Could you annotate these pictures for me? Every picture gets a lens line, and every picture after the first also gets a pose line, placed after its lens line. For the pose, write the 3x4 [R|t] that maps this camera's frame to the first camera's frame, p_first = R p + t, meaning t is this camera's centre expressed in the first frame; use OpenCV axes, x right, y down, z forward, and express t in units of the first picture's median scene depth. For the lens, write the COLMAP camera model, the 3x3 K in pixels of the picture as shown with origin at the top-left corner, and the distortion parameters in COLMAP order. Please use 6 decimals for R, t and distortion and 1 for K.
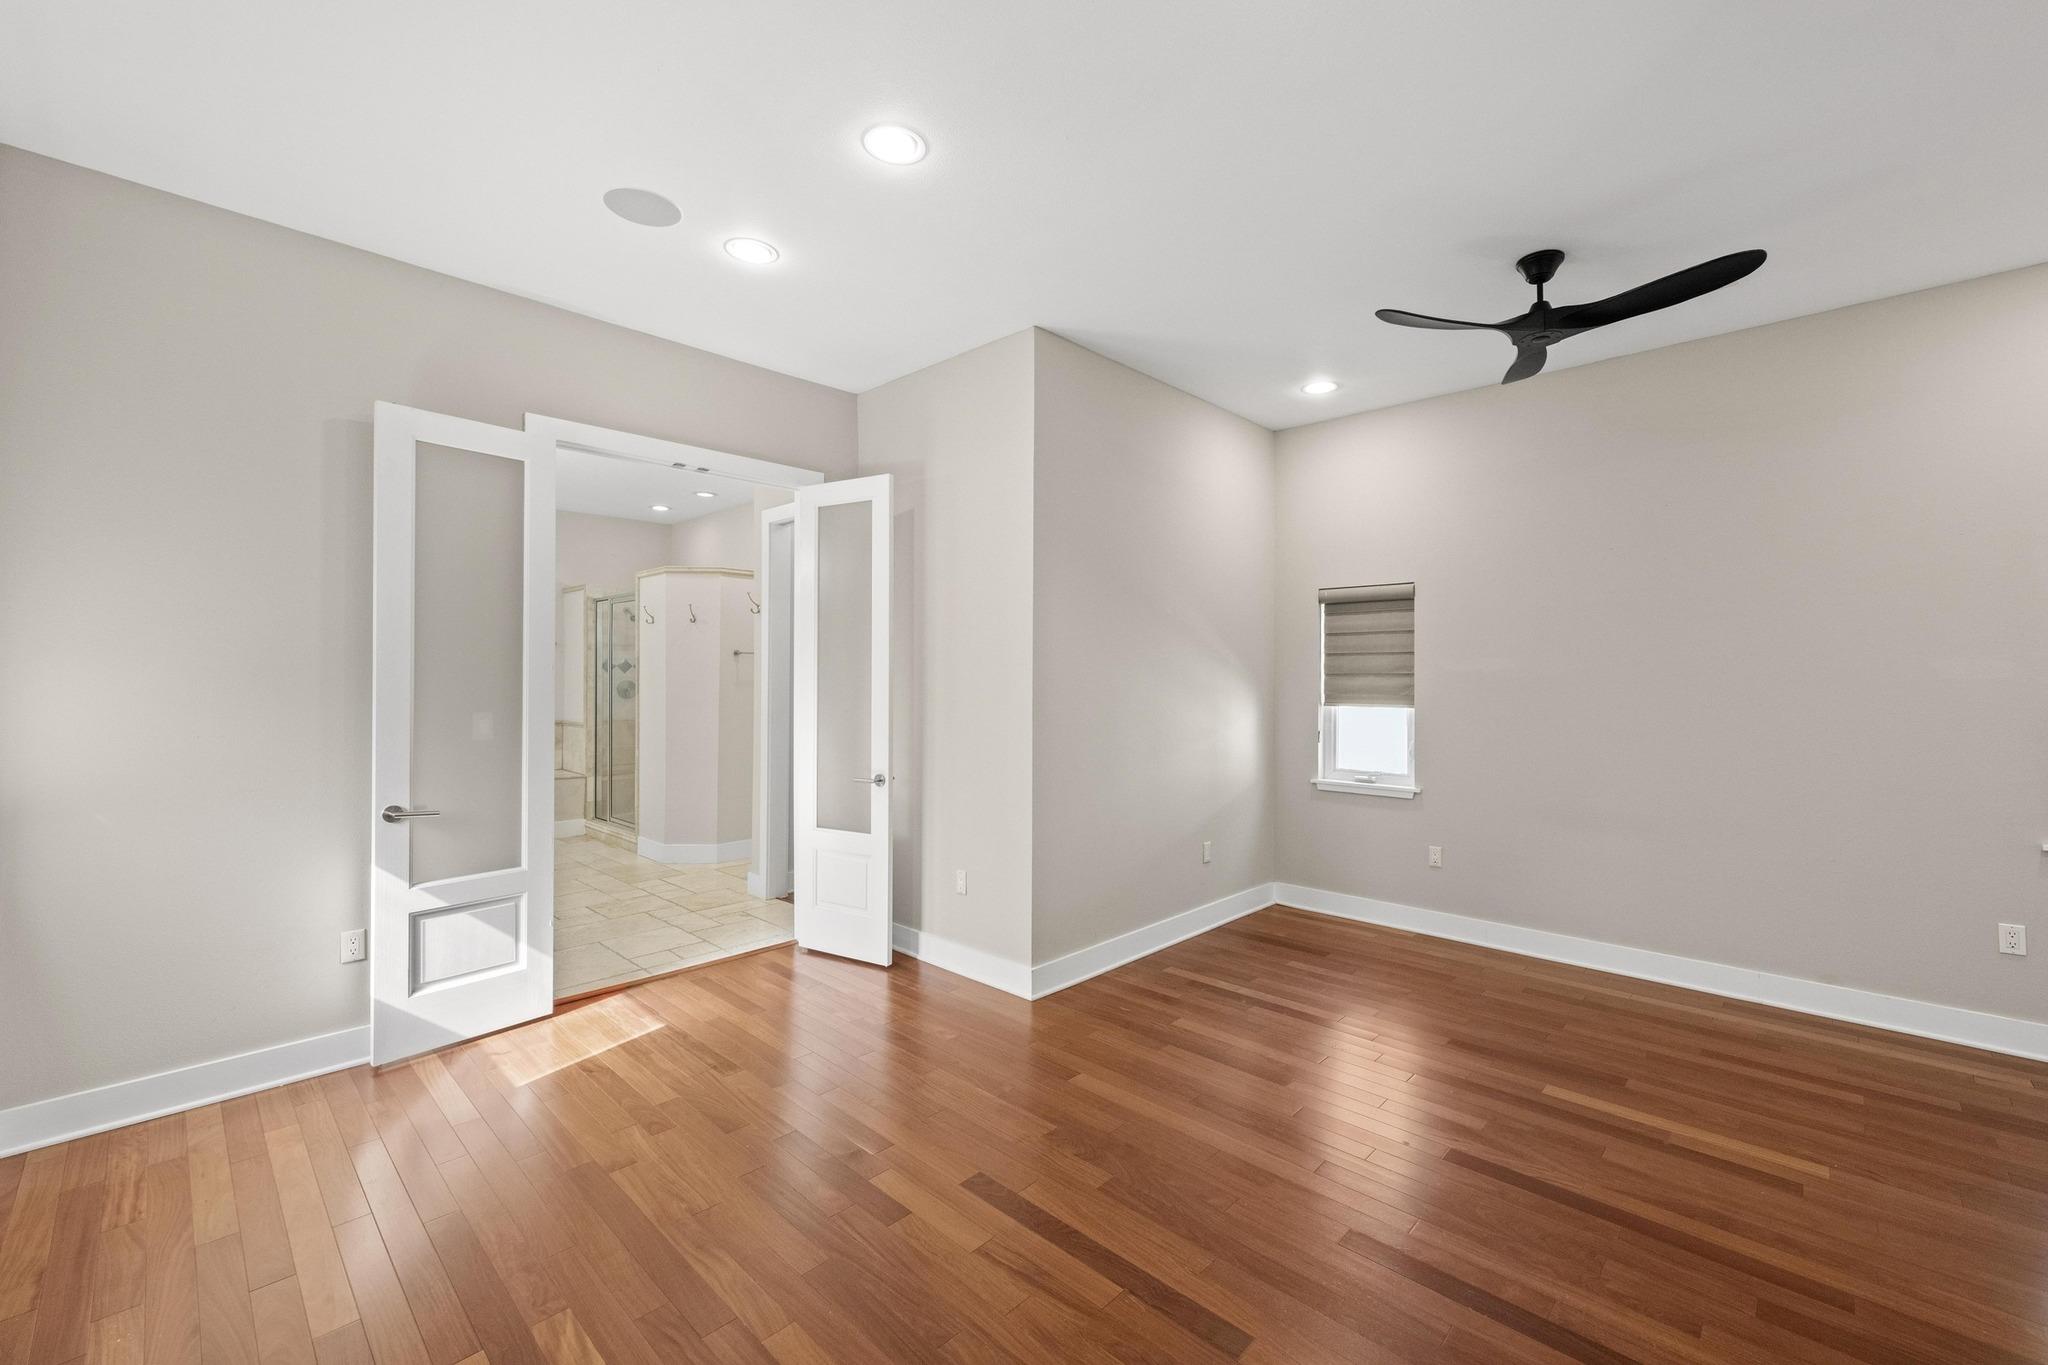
lens RADIAL K [[813.0, 0, 1039.7], [0, 813.0, 682.7], [0, 0, 1]] dist [-0.001603, 0.000773]
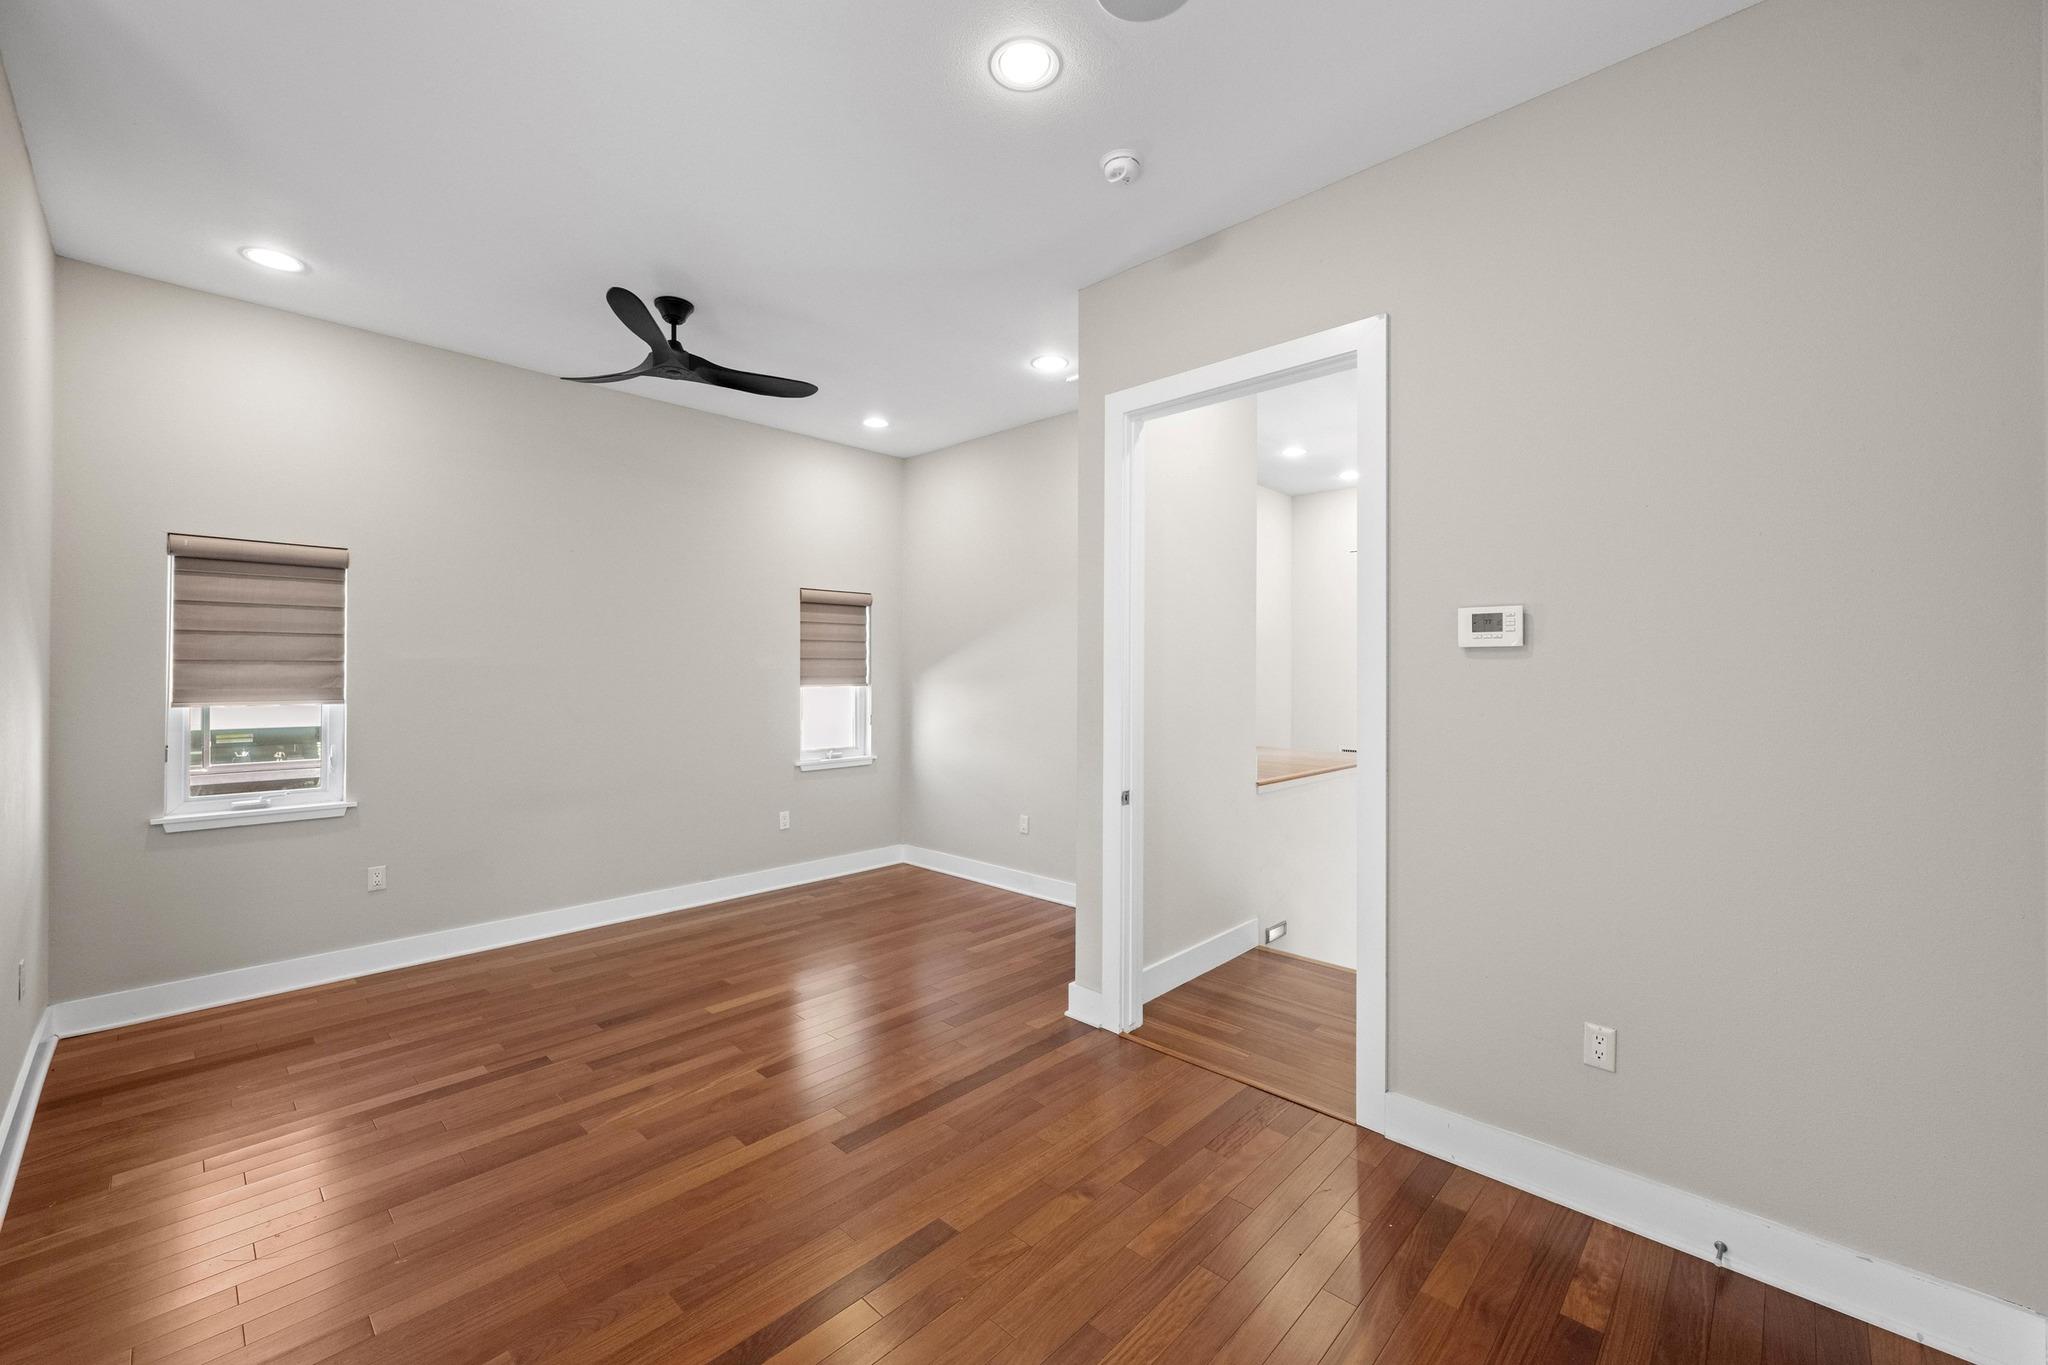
lens RADIAL K [[813.0, 0, 1013.4], [0, 813.0, 677.1], [0, 0, 1]] dist [-0.001603, 0.000773]
pose [[0.015947, -0.004289, 0.999864, -0.384832], [0.004048, 0.999983, 0.004225, 0.004571], [-0.999865, 0.003980, 0.015964, 0.364068]]
